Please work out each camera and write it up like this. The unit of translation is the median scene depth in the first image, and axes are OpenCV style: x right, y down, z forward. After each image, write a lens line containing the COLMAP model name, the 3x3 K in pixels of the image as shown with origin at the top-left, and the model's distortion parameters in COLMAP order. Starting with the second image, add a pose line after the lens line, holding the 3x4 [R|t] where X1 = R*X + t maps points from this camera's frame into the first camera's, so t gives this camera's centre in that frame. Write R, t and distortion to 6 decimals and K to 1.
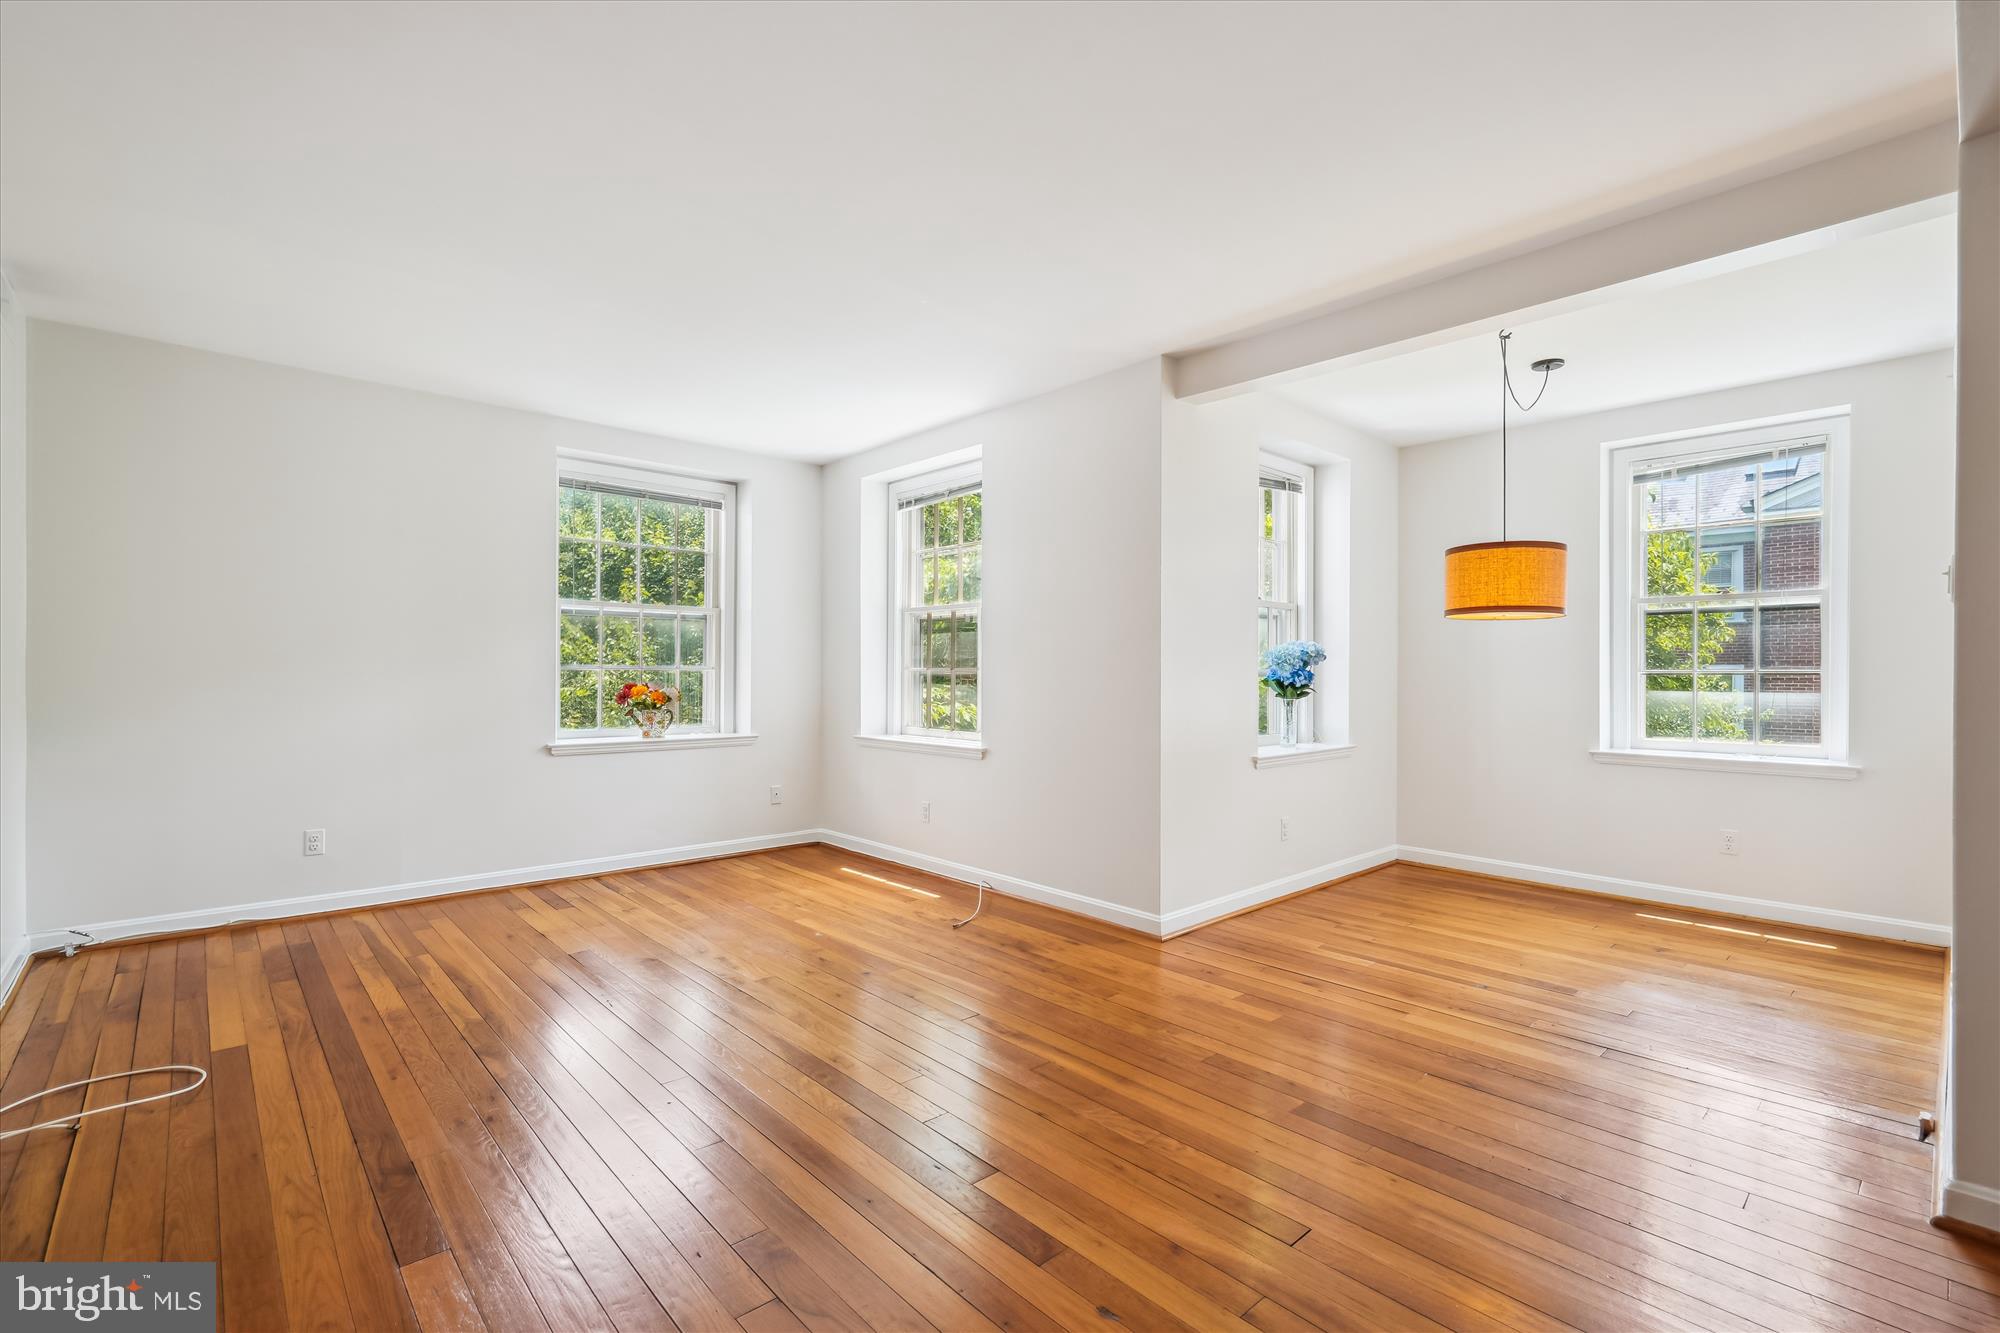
lens RADIAL K [[887.0, 0, 999.9], [0, 887.0, 676.4], [0, 0, 1]] dist [-0.017406, 0.009815]
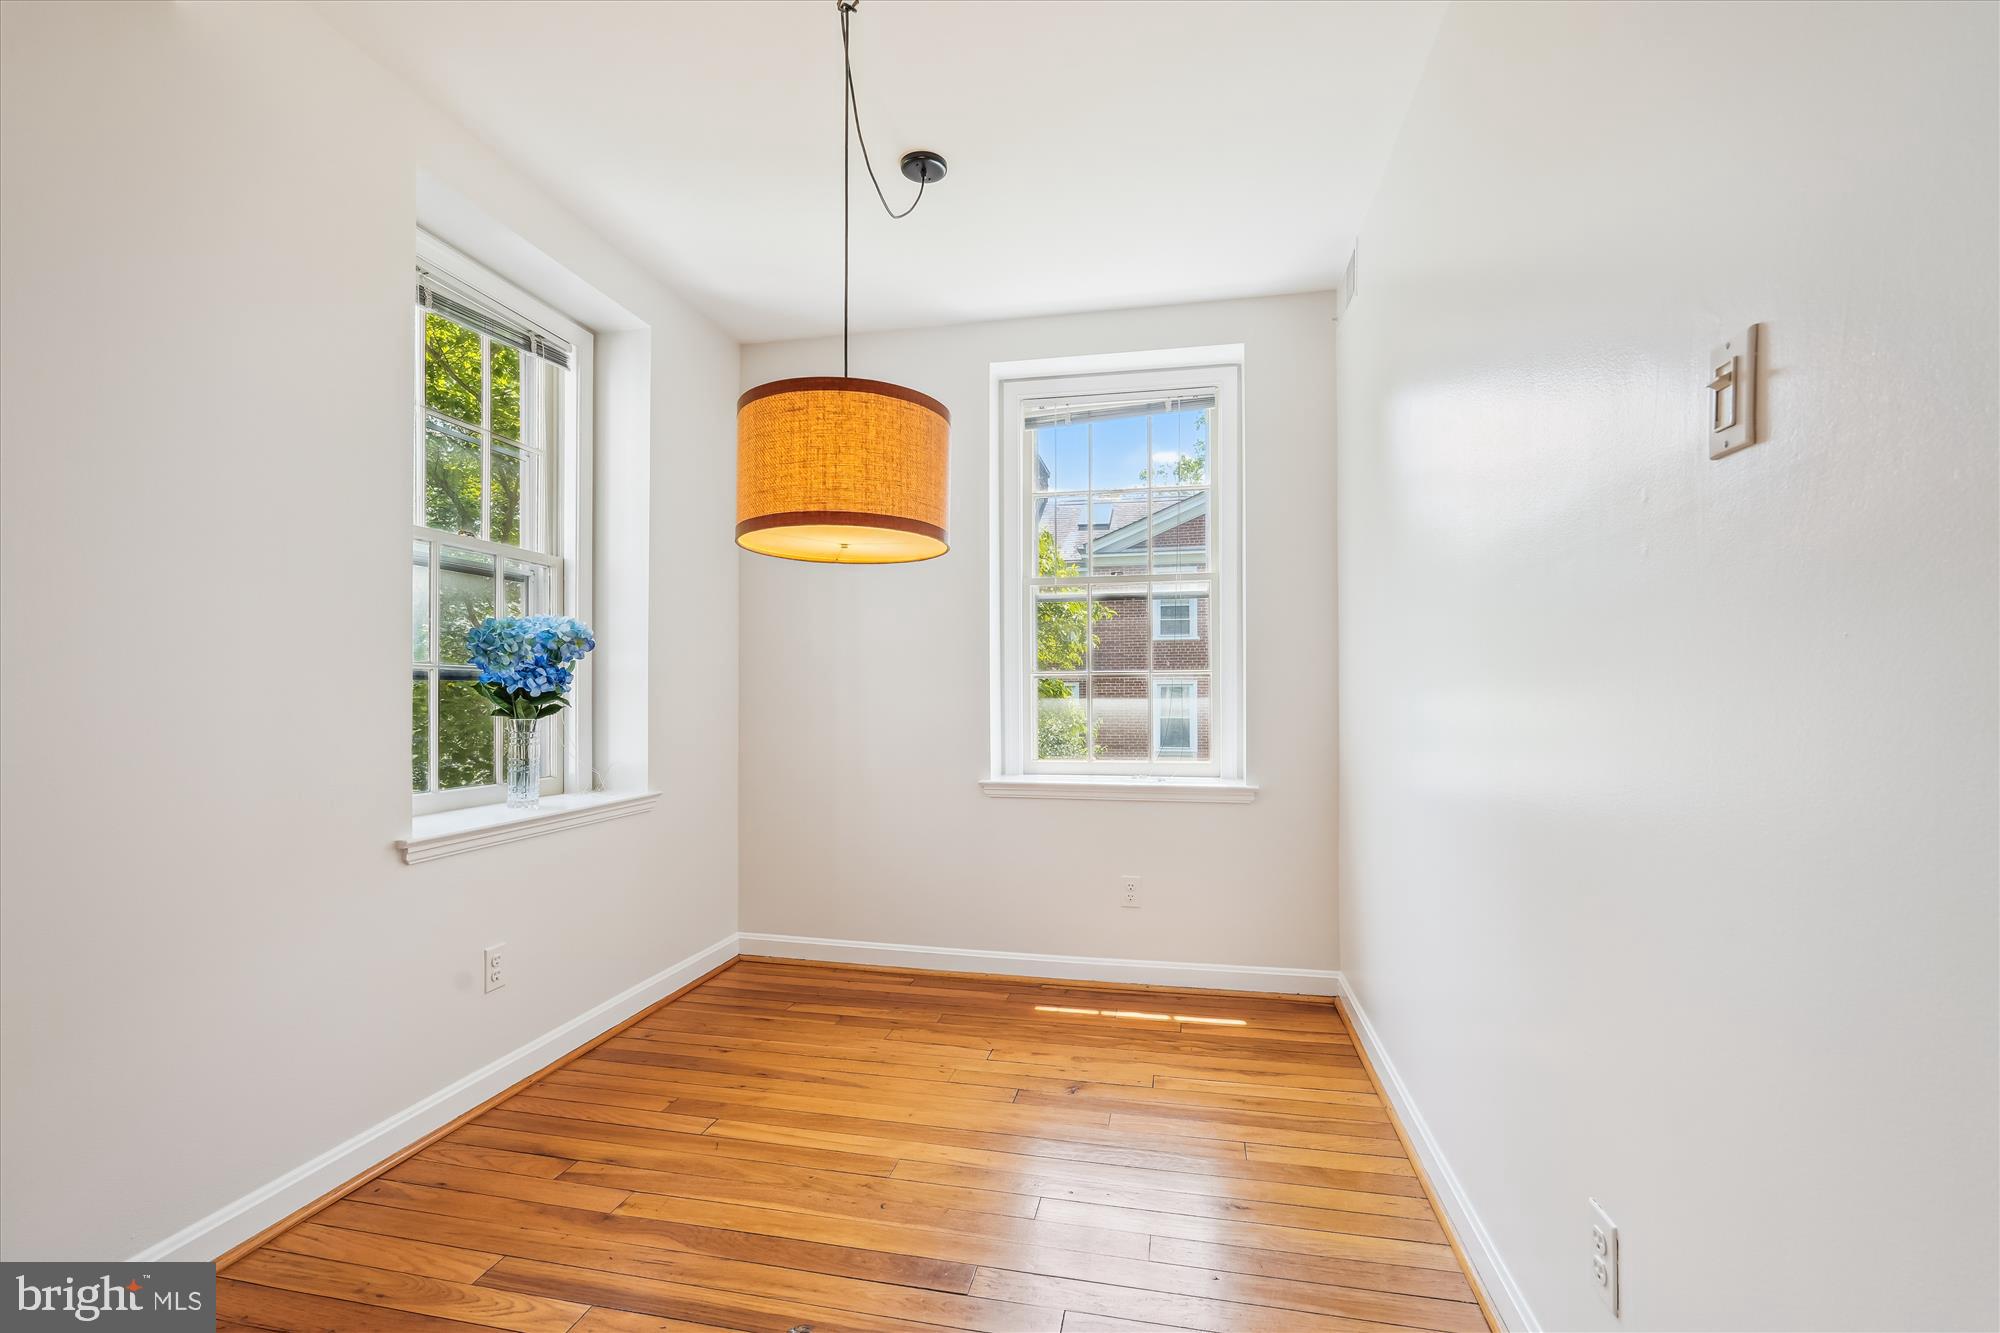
lens RADIAL K [[885.3, 0, 998.3], [0, 885.3, 697.2], [0, 0, 1]] dist [-0.017718, 0.000015]
pose [[0.812829, -0.005265, 0.582479, 0.264615], [0.005706, 0.999983, 0.001077, 0.013873], [-0.582474, 0.002448, 0.812845, 0.409370]]
